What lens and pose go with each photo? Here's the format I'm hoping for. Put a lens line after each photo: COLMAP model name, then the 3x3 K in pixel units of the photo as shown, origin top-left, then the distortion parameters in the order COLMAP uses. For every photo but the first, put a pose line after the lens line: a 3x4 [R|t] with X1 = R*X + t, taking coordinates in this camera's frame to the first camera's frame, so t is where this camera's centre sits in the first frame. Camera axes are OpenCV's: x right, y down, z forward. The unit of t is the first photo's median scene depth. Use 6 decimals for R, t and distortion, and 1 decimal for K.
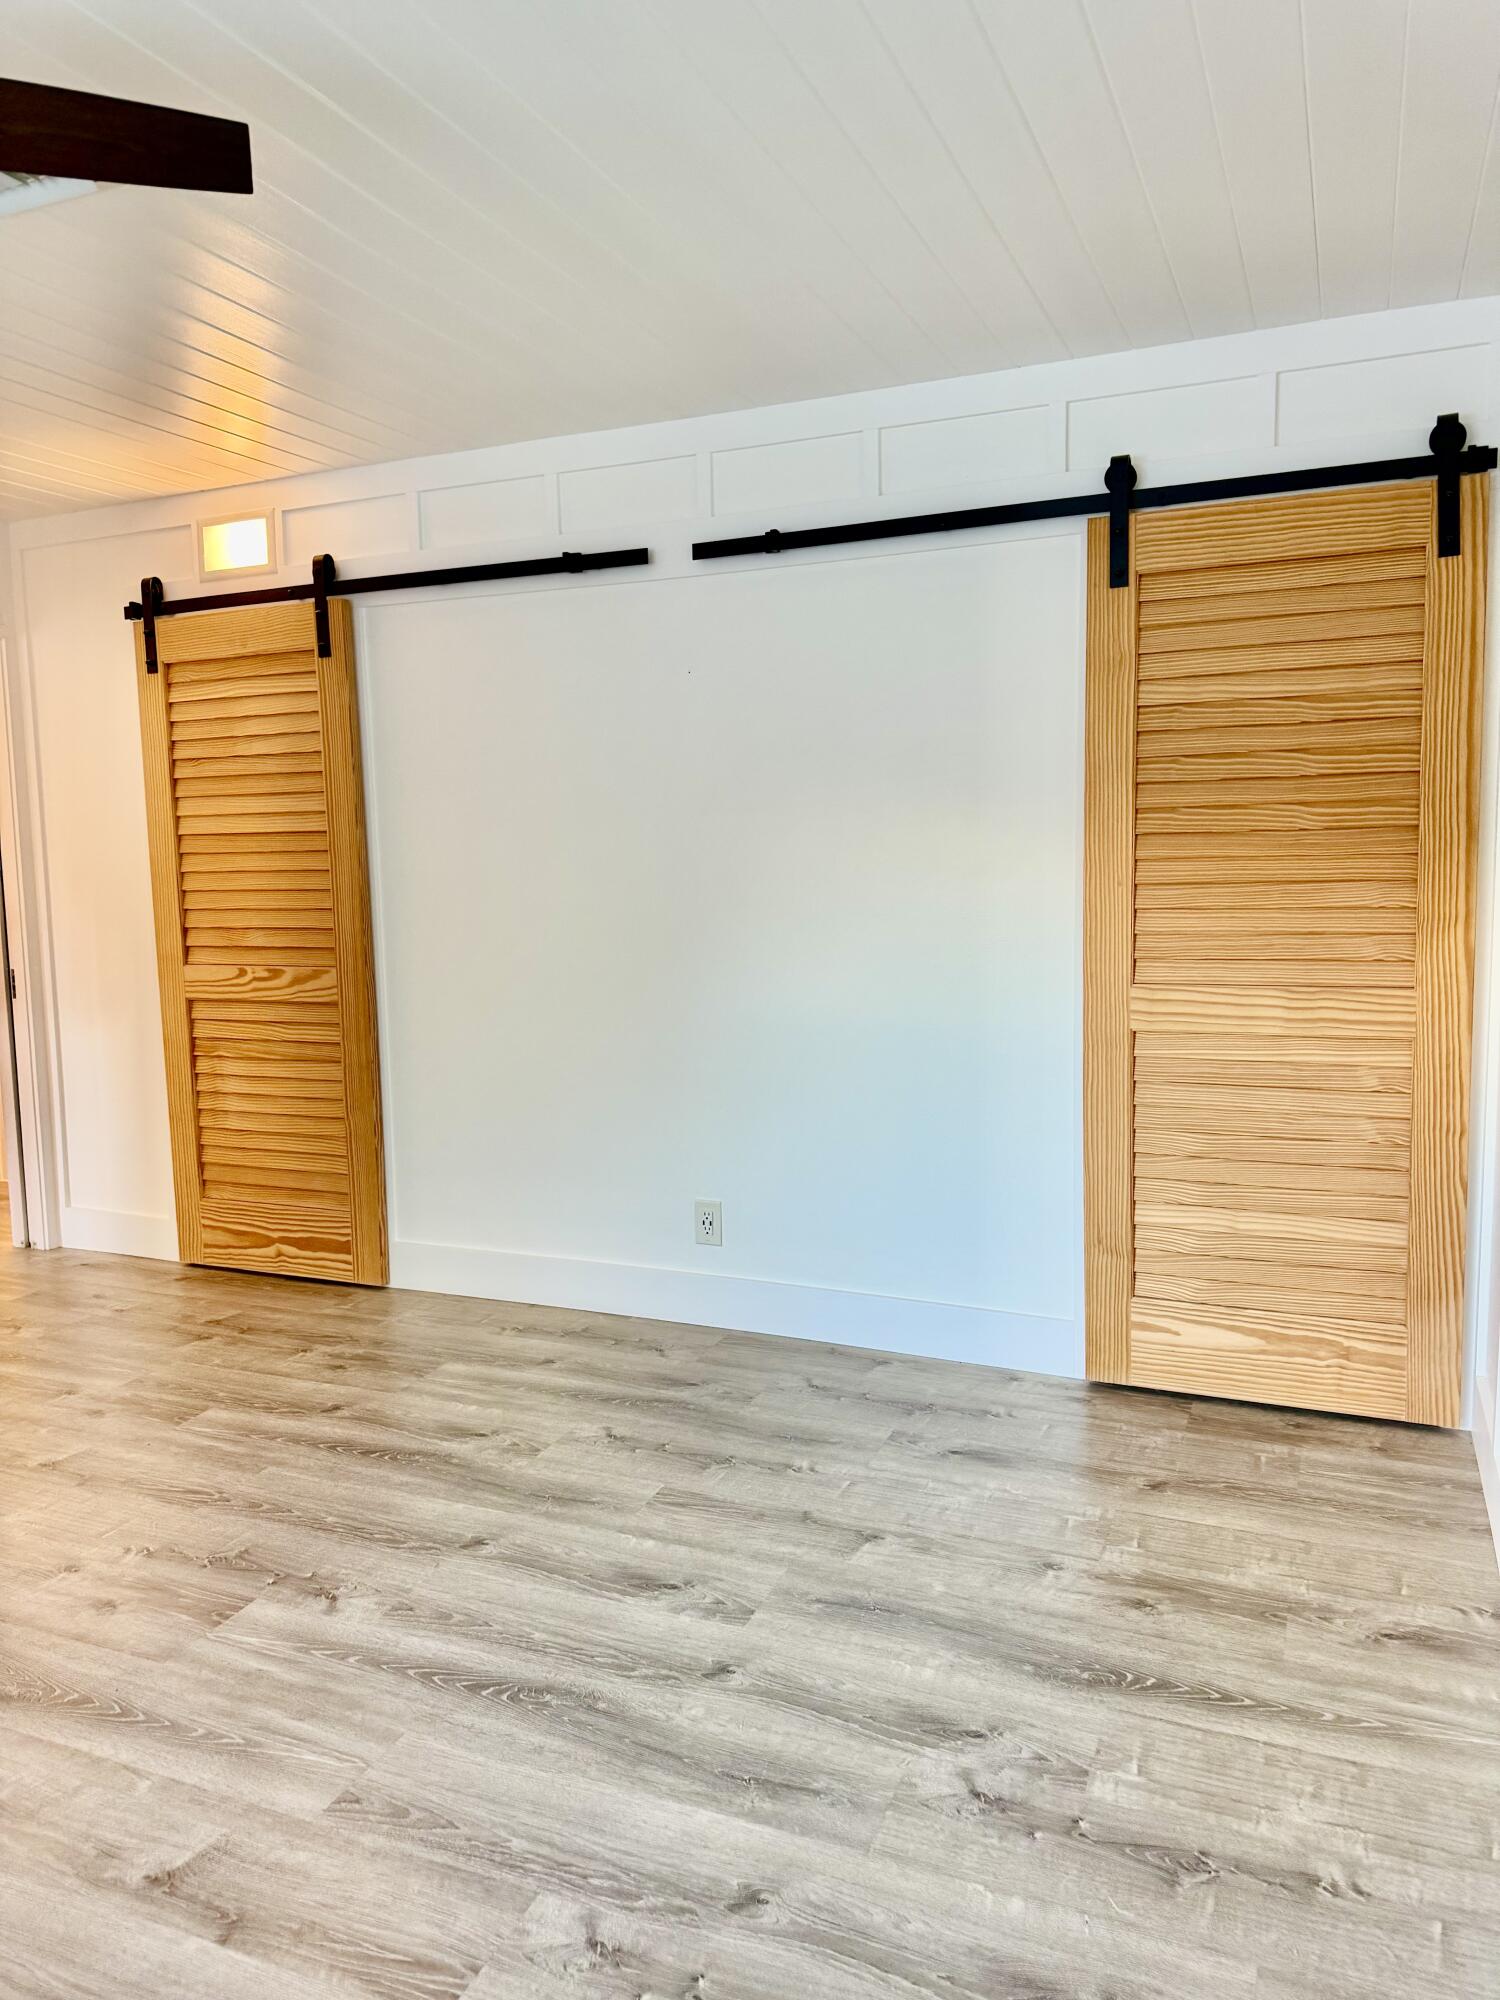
lens RADIAL K [[1417.8, 0, 750.0], [0, 1417.8, 1000.0], [0, 0, 1]] dist [0.025168, -0.032336]
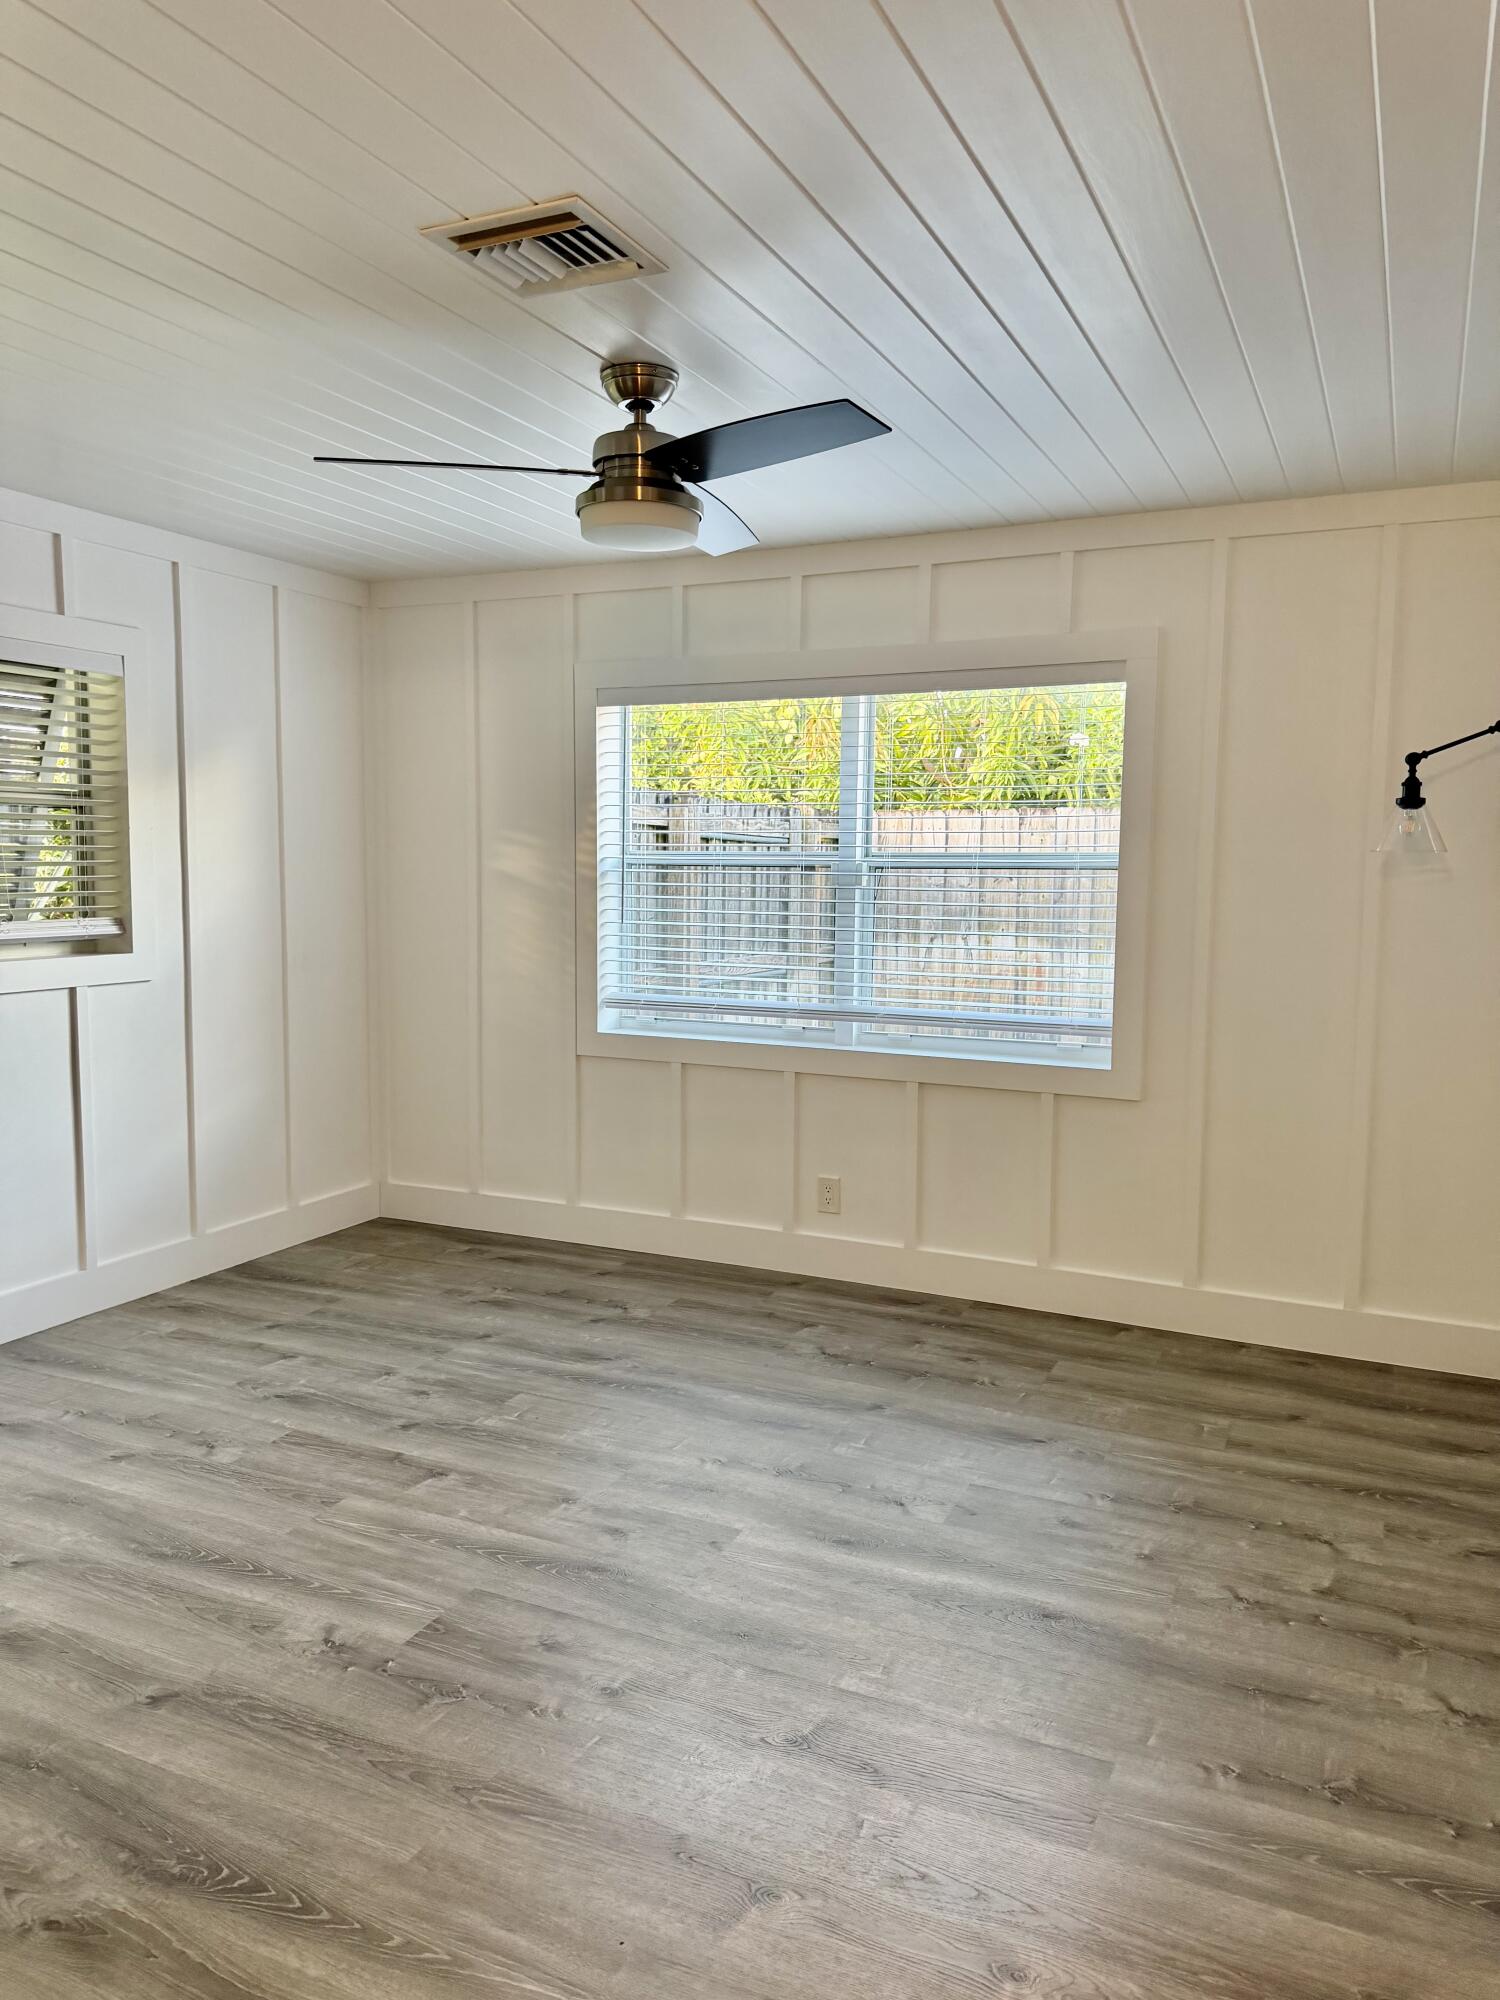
lens RADIAL K [[1417.8, 0, 750.0], [0, 1417.8, 1000.0], [0, 0, 1]] dist [0.025168, -0.032336]
pose [[-0.999234, 0.007399, 0.038424, -0.627645], [0.014954, 0.979629, 0.200257, -0.217806], [-0.036159, 0.200679, -0.978990, 1.867085]]
